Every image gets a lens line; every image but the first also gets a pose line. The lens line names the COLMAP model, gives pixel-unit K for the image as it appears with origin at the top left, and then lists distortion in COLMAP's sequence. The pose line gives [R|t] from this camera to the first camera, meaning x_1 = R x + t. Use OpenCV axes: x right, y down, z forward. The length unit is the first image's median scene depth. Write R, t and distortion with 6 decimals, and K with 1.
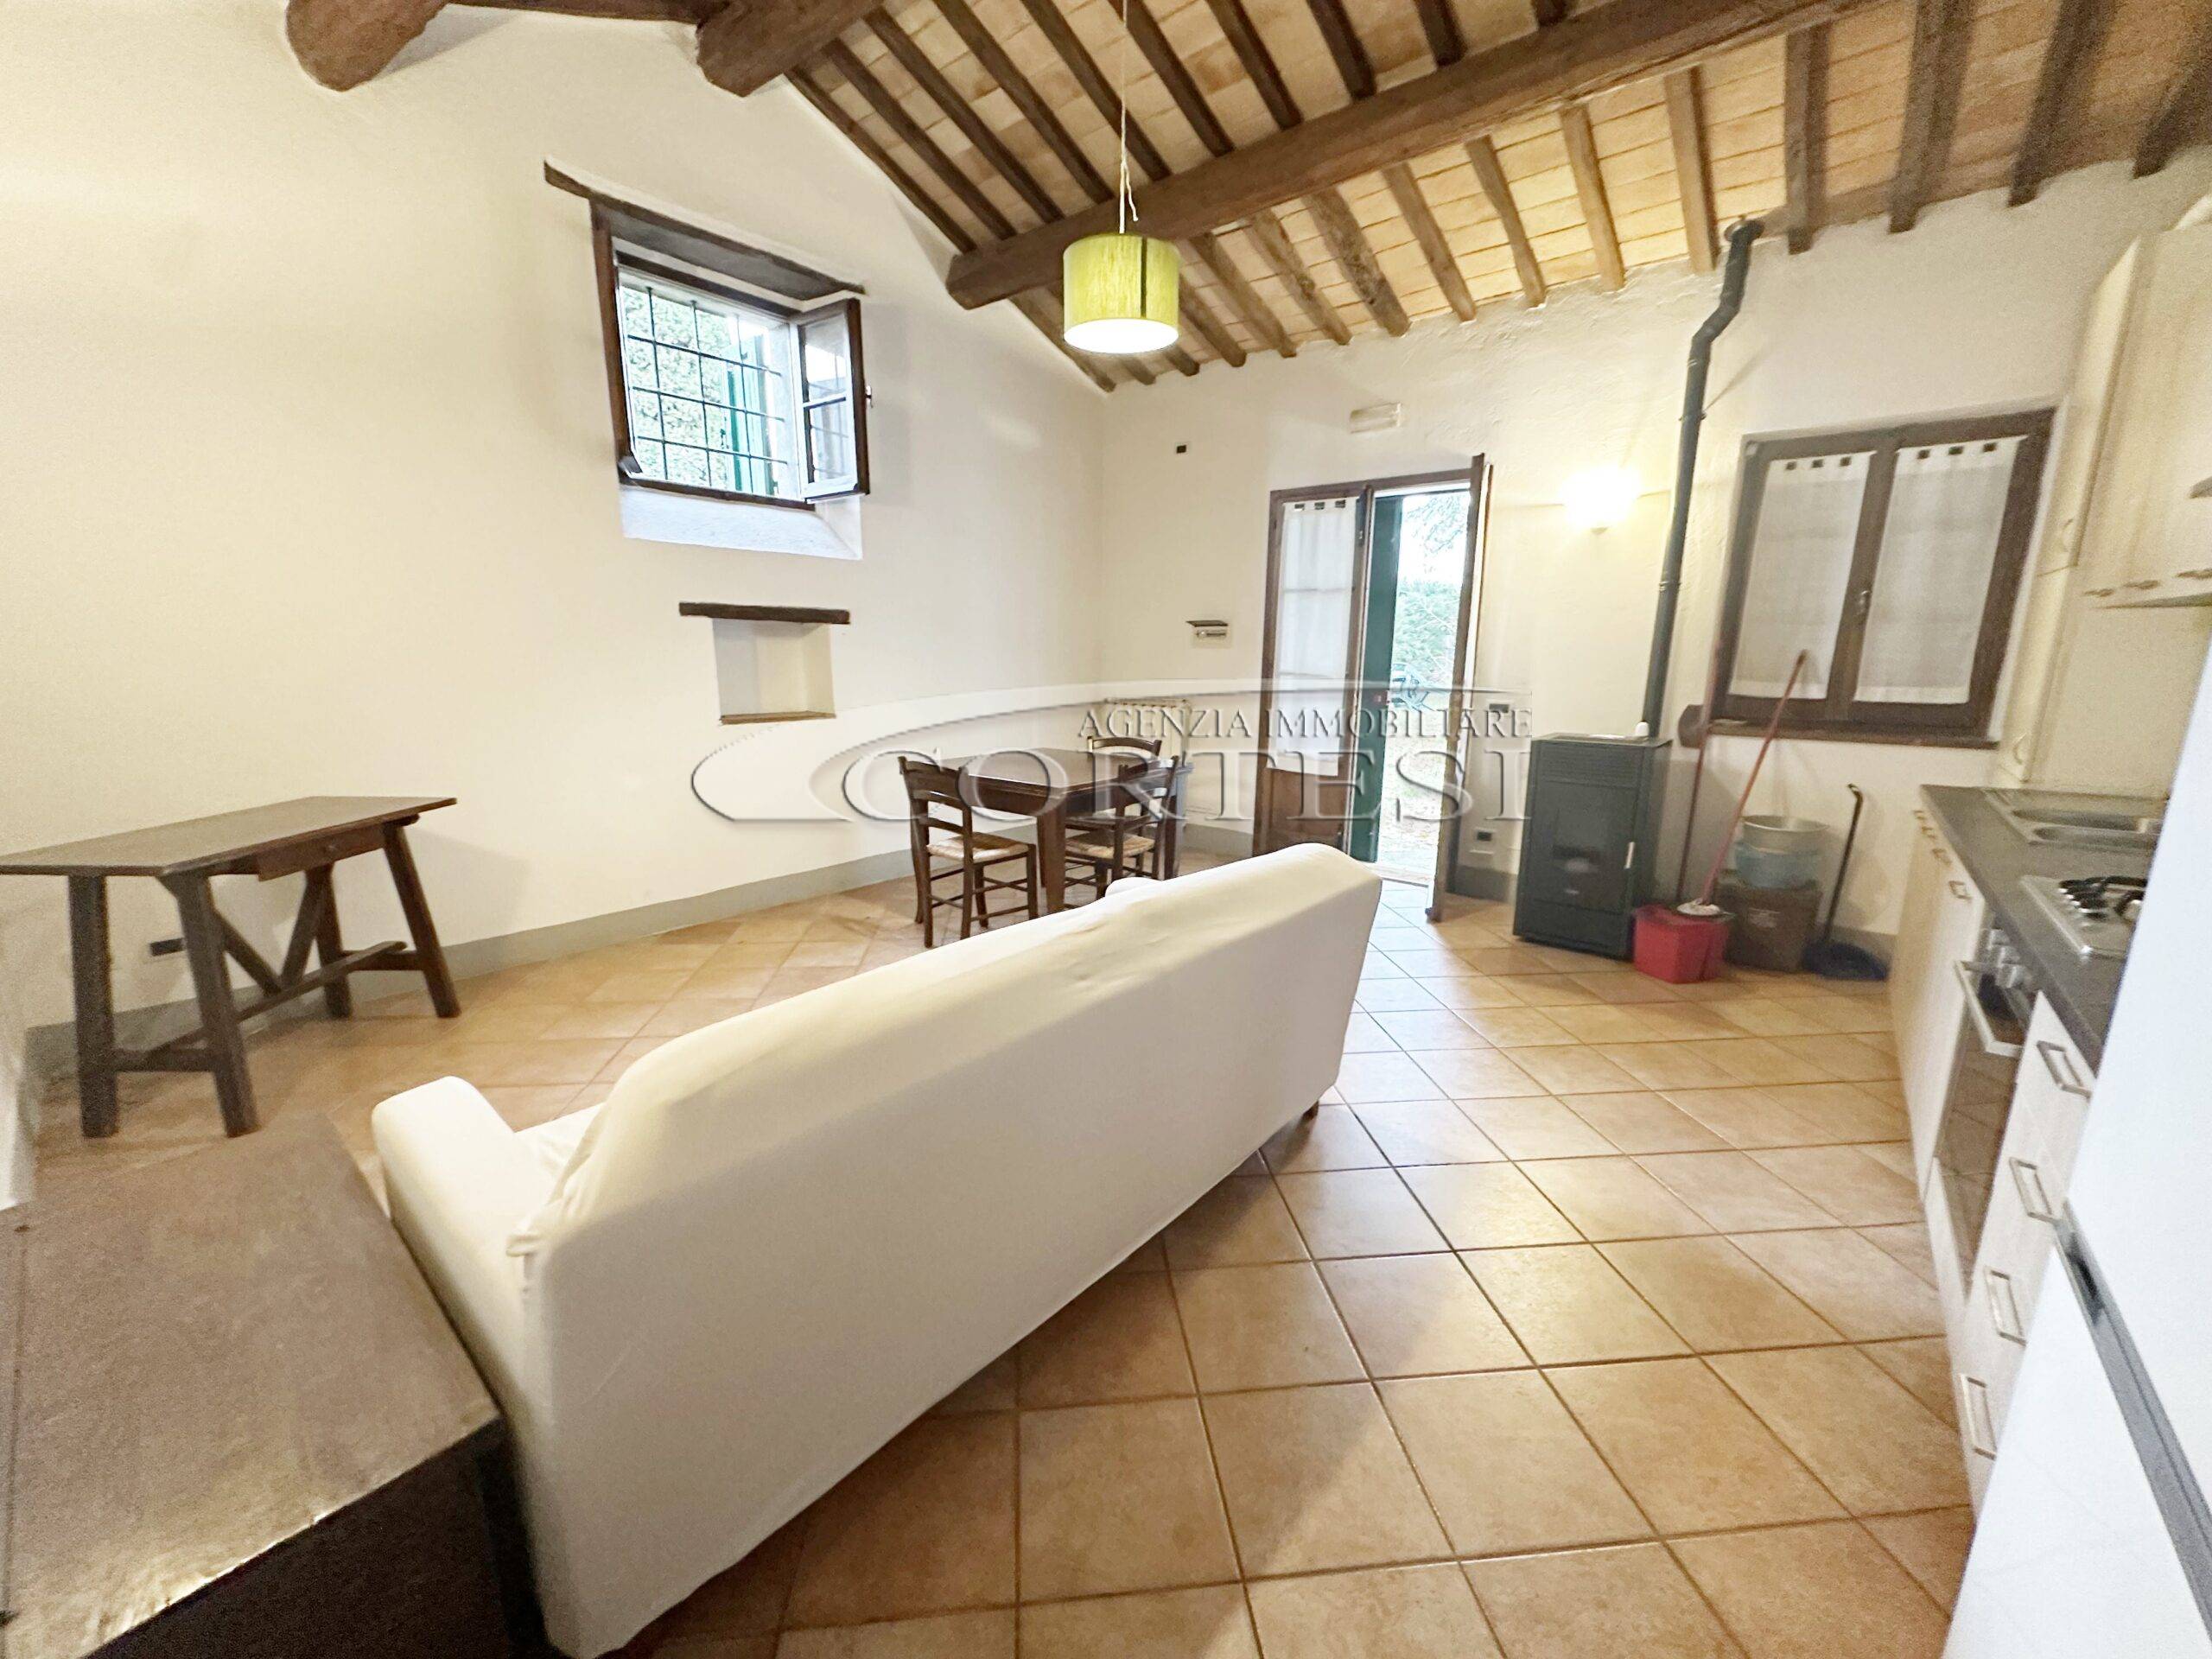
lens RADIAL K [[877.9, 0, 1106.0], [0, 877.9, 829.5], [0, 0, 1]] dist [-0.000398, -0.000226]
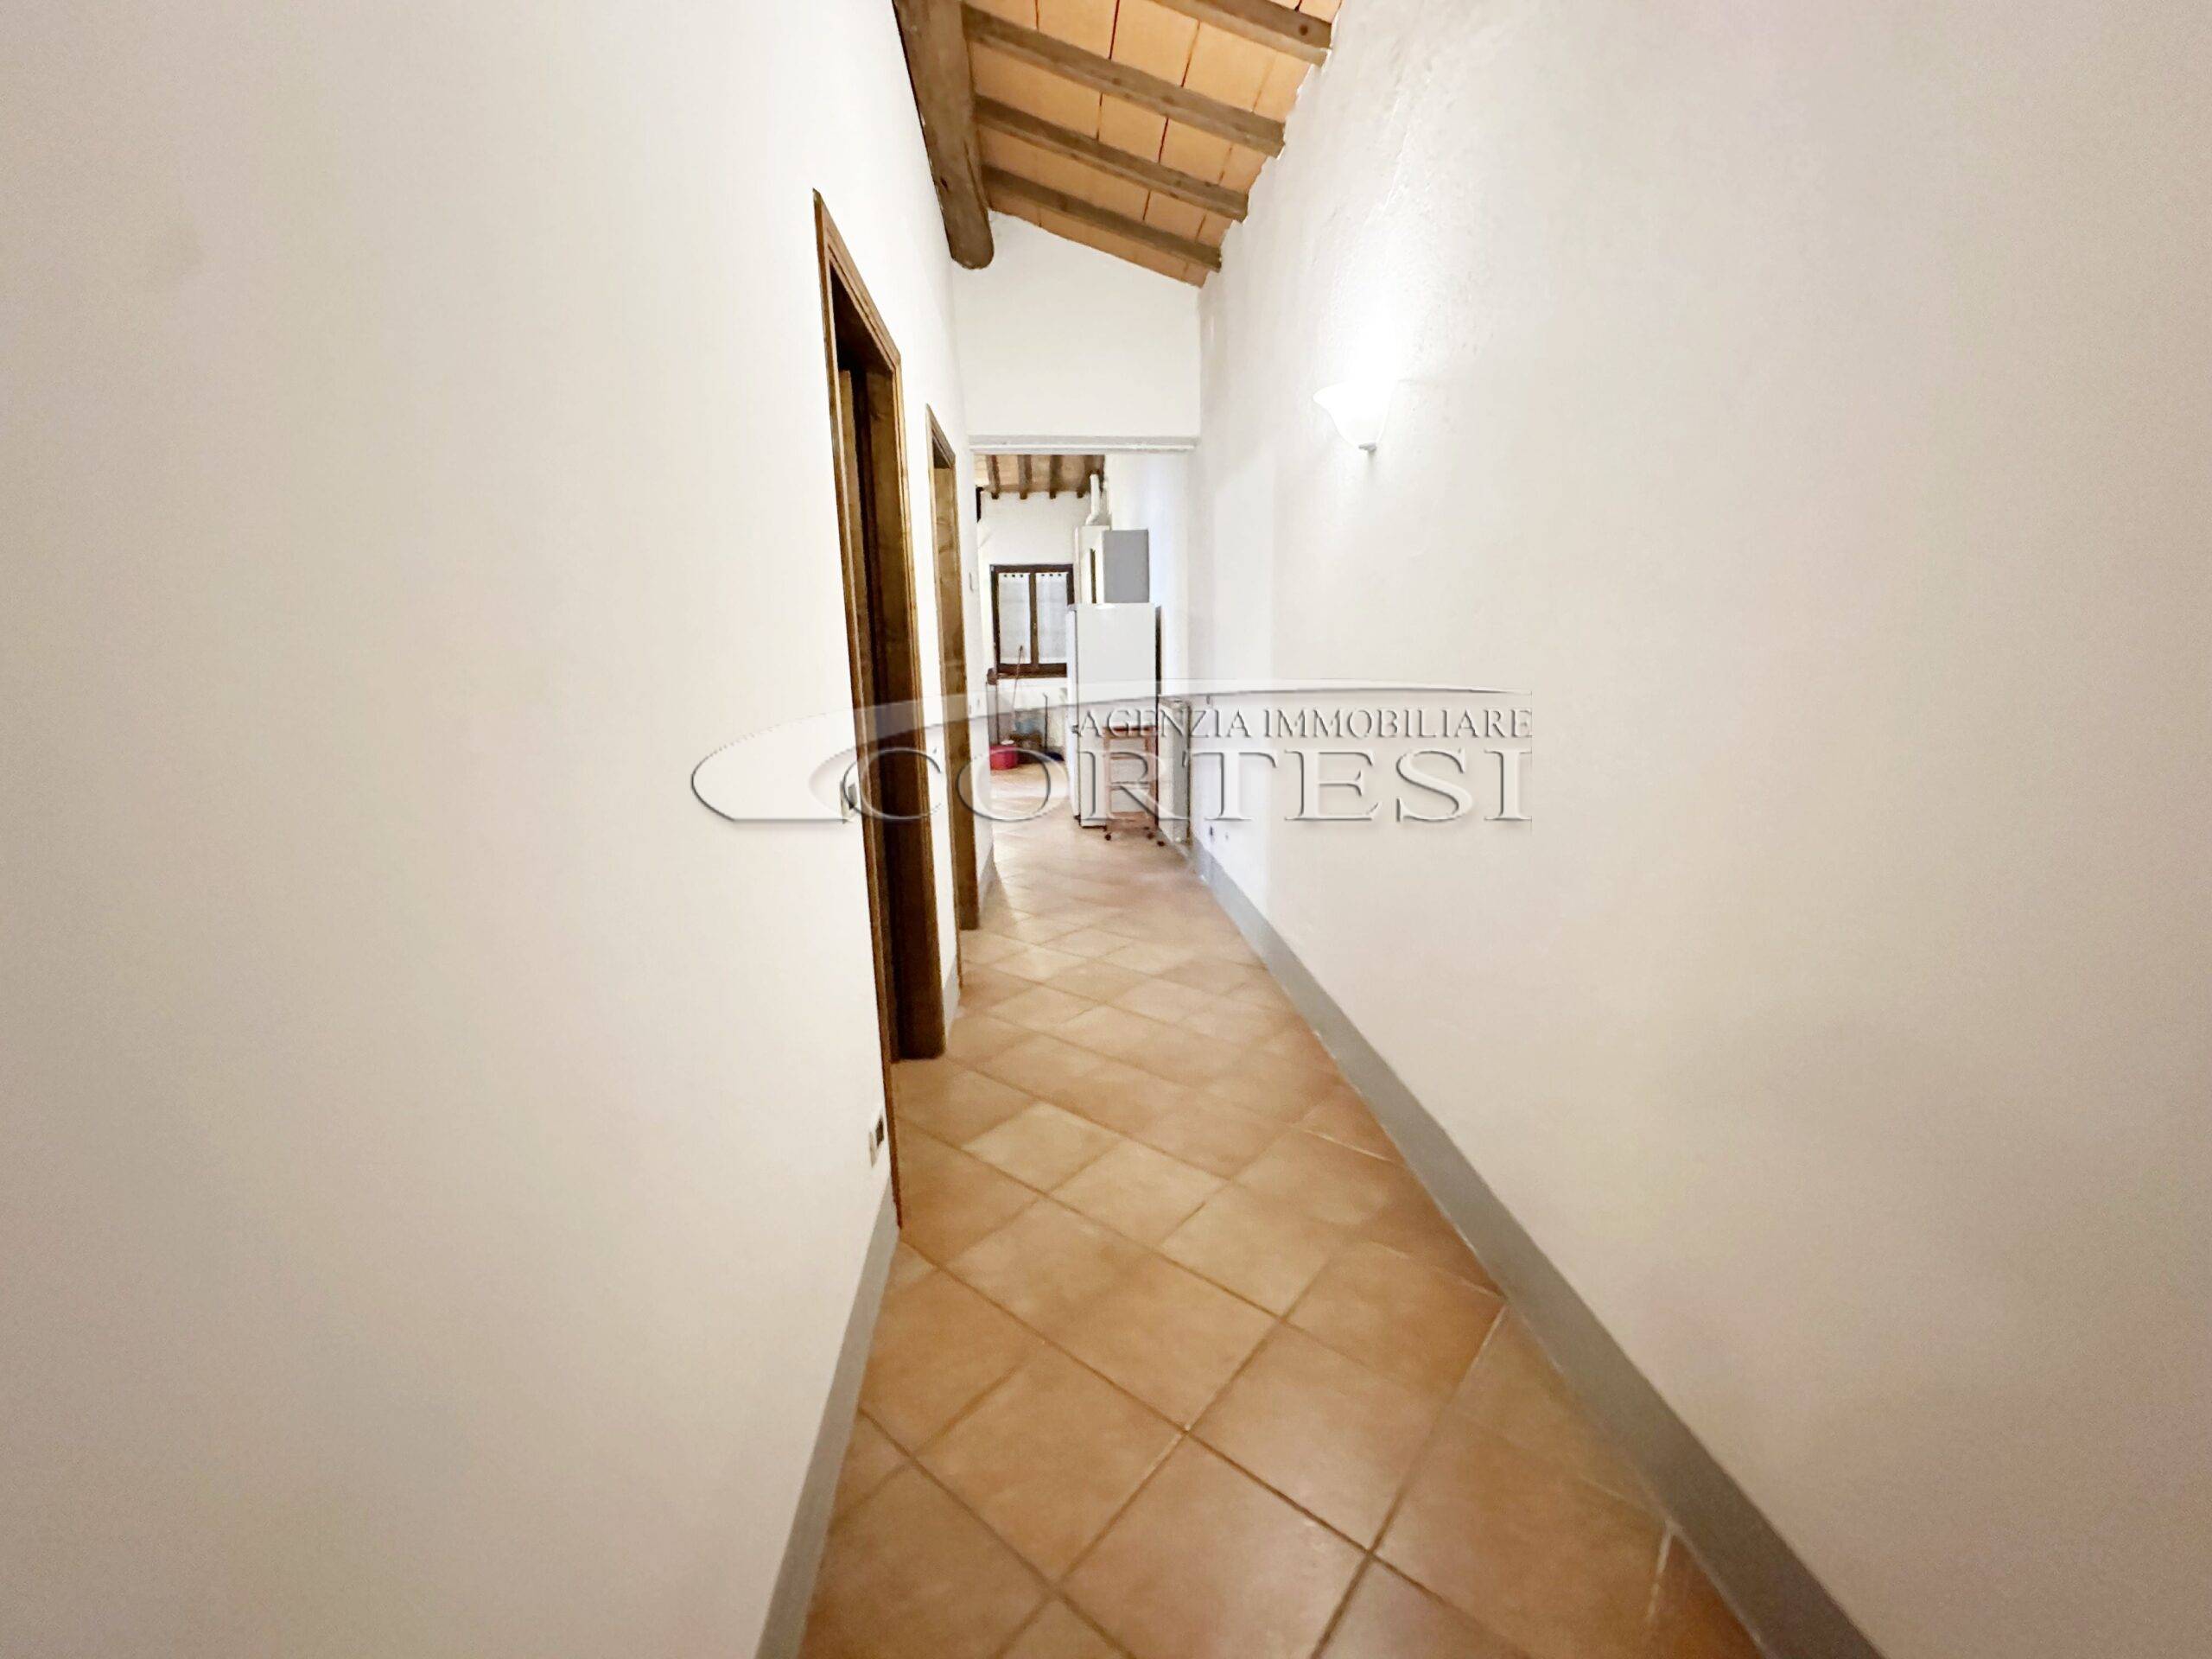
lens RADIAL K [[877.9, 0, 1106.0], [0, 877.9, 829.5], [0, 0, 1]] dist [-0.000398, -0.000226]
pose [[0.719617, -0.175934, 0.671714, -0.879716], [0.162453, 0.983179, 0.083474, 0.159368], [-0.675101, 0.049053, 0.736093, -1.073357]]
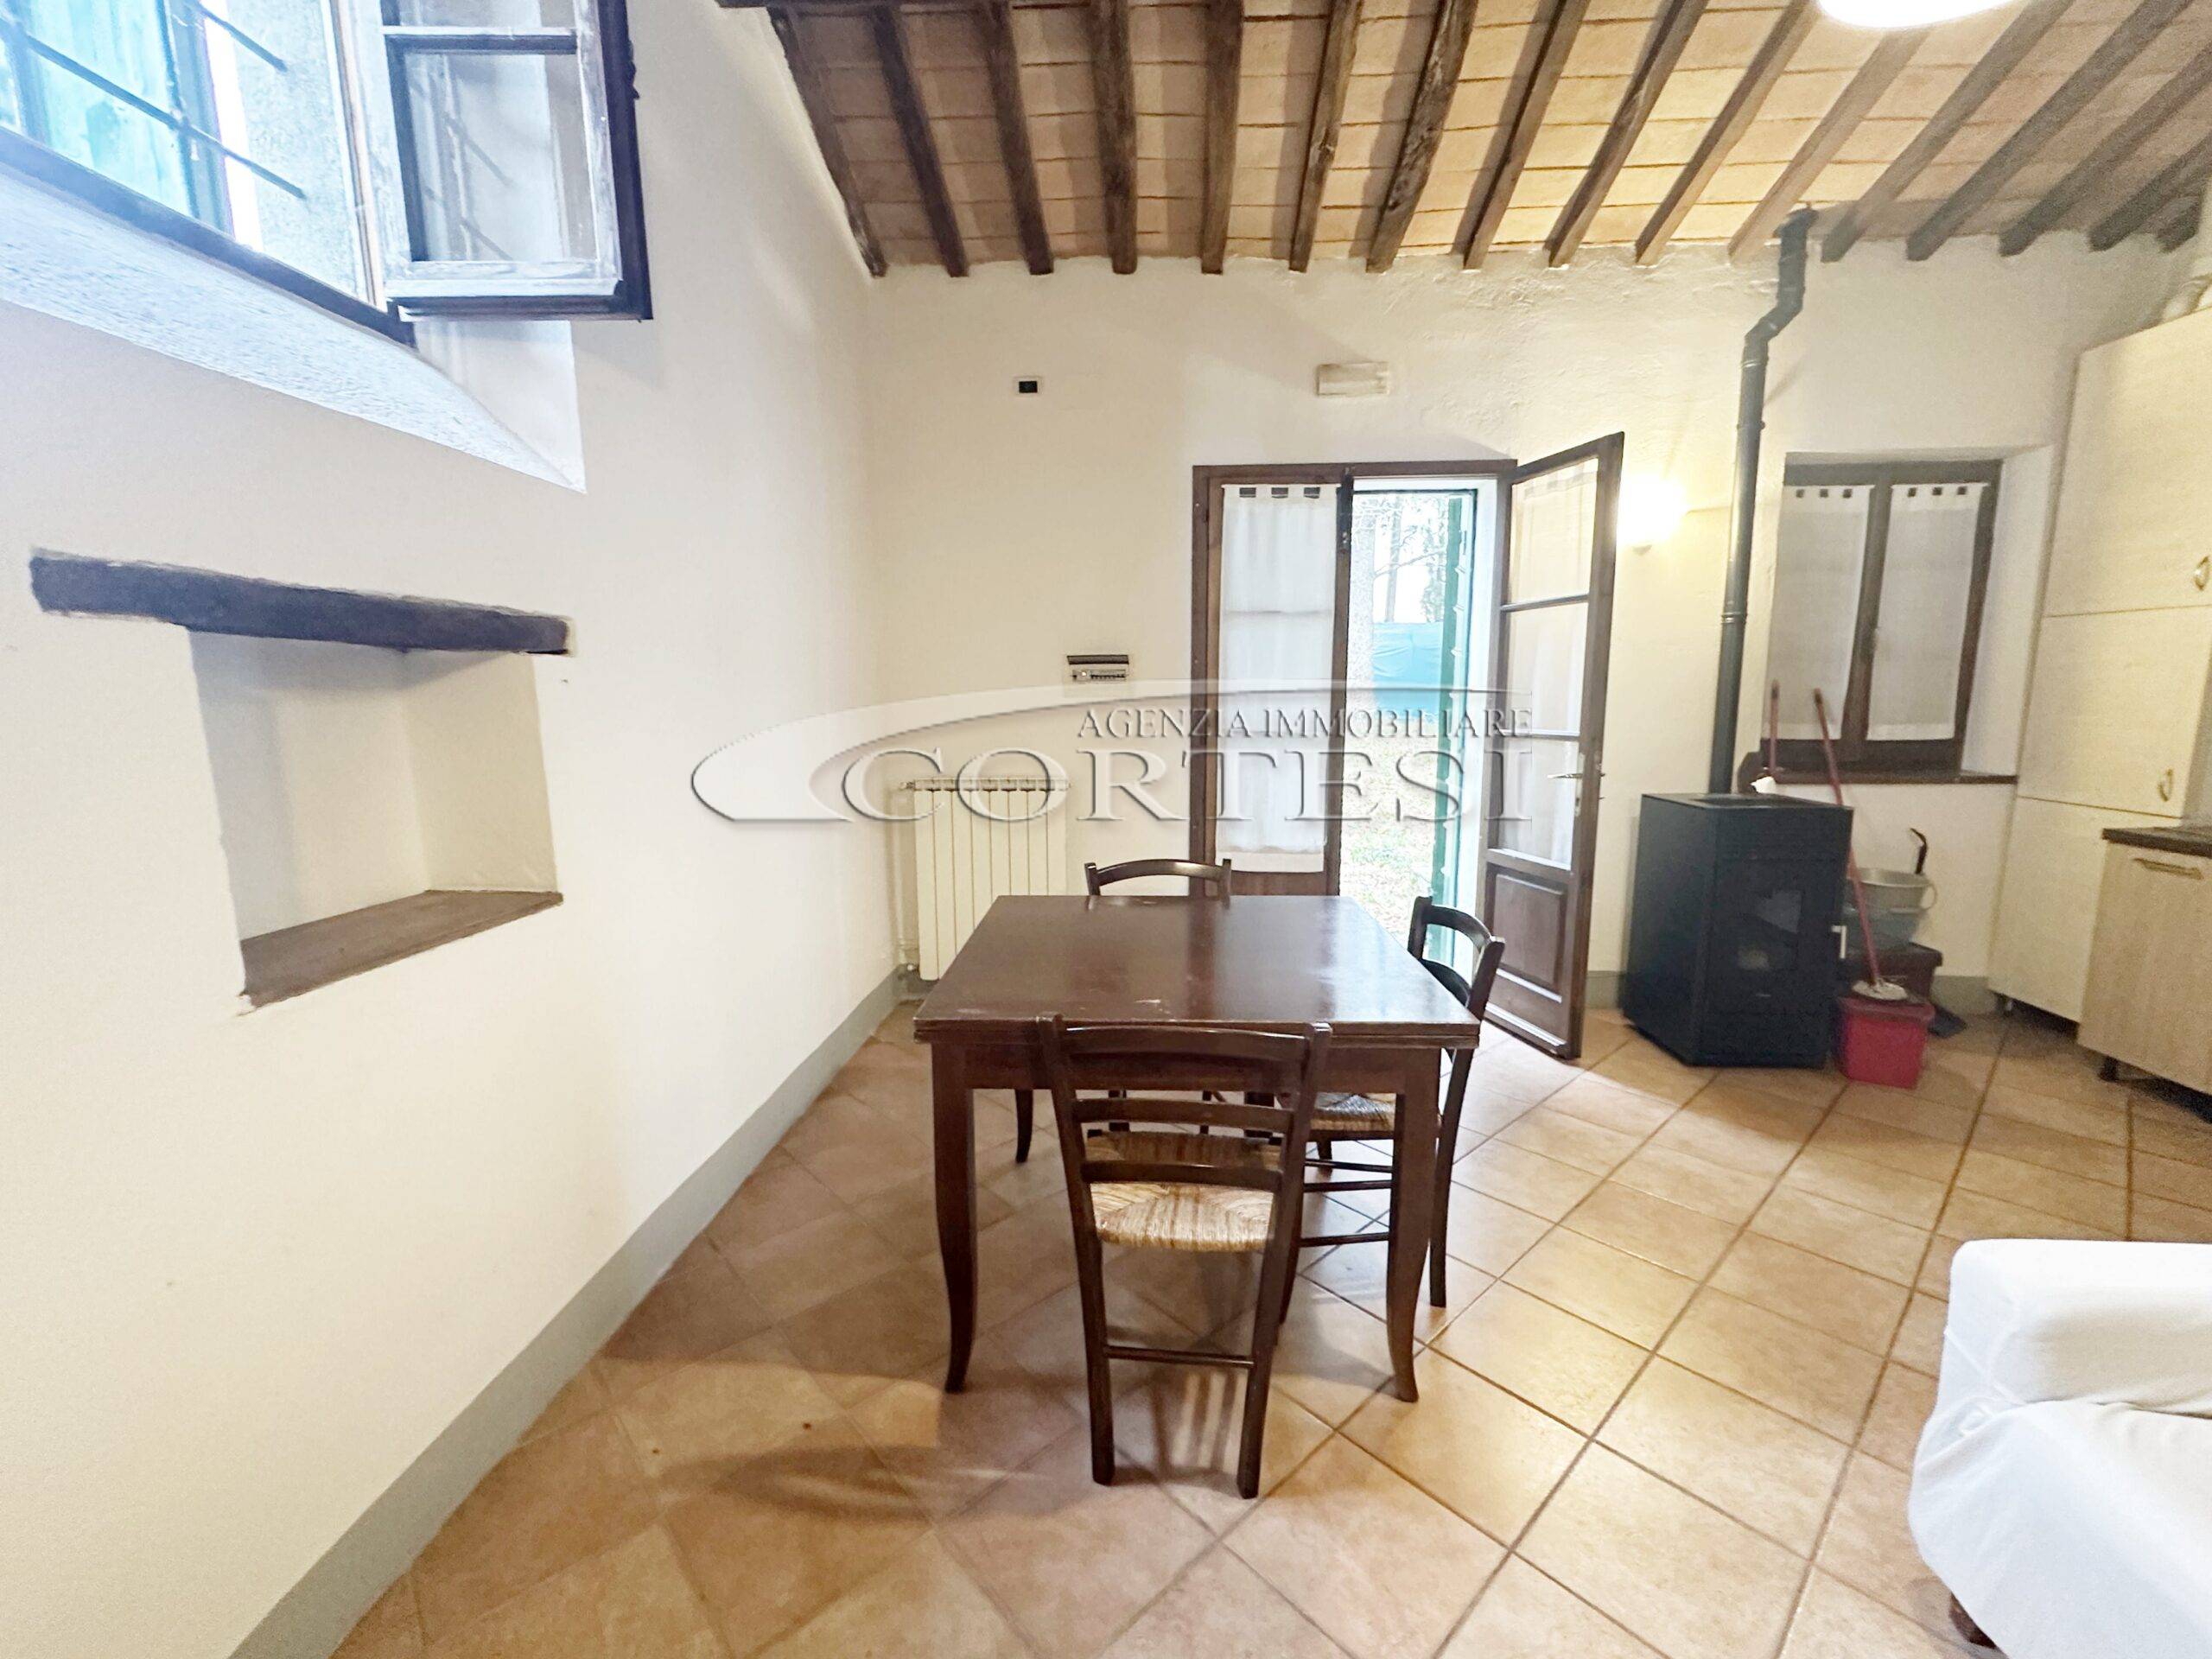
lens RADIAL K [[921.1, 0, 1106.0], [0, 921.1, 829.5], [0, 0, 1]] dist [-0.000840, -0.000373]
pose [[0.807149, -0.102537, 0.581374, -0.408505], [0.133158, 0.991044, -0.010079, -0.145763], [-0.575134, 0.085550, 0.813574, 0.645327]]
